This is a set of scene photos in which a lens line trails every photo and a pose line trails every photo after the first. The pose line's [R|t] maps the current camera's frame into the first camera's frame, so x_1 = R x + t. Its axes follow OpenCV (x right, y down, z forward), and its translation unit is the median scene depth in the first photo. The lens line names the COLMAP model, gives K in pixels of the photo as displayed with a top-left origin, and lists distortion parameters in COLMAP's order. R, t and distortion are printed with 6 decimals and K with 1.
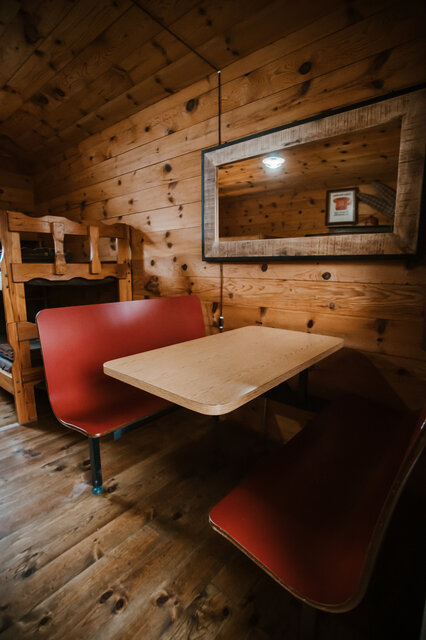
lens RADIAL K [[318.7, 0, 223.3], [0, 318.7, 318.2], [0, 0, 1]] dist [-0.054943, 0.019845]
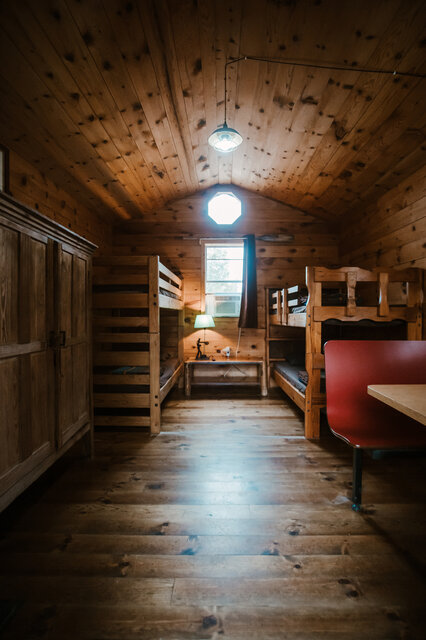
lens RADIAL K [[318.7, 0, 223.3], [0, 318.7, 318.2], [0, 0, 1]] dist [-0.054943, 0.019845]
pose [[0.638069, 0.015356, -0.769826, 0.075022], [-0.125126, 0.988579, -0.083992, 0.024218], [0.759744, 0.149918, 0.632703, -0.085441]]
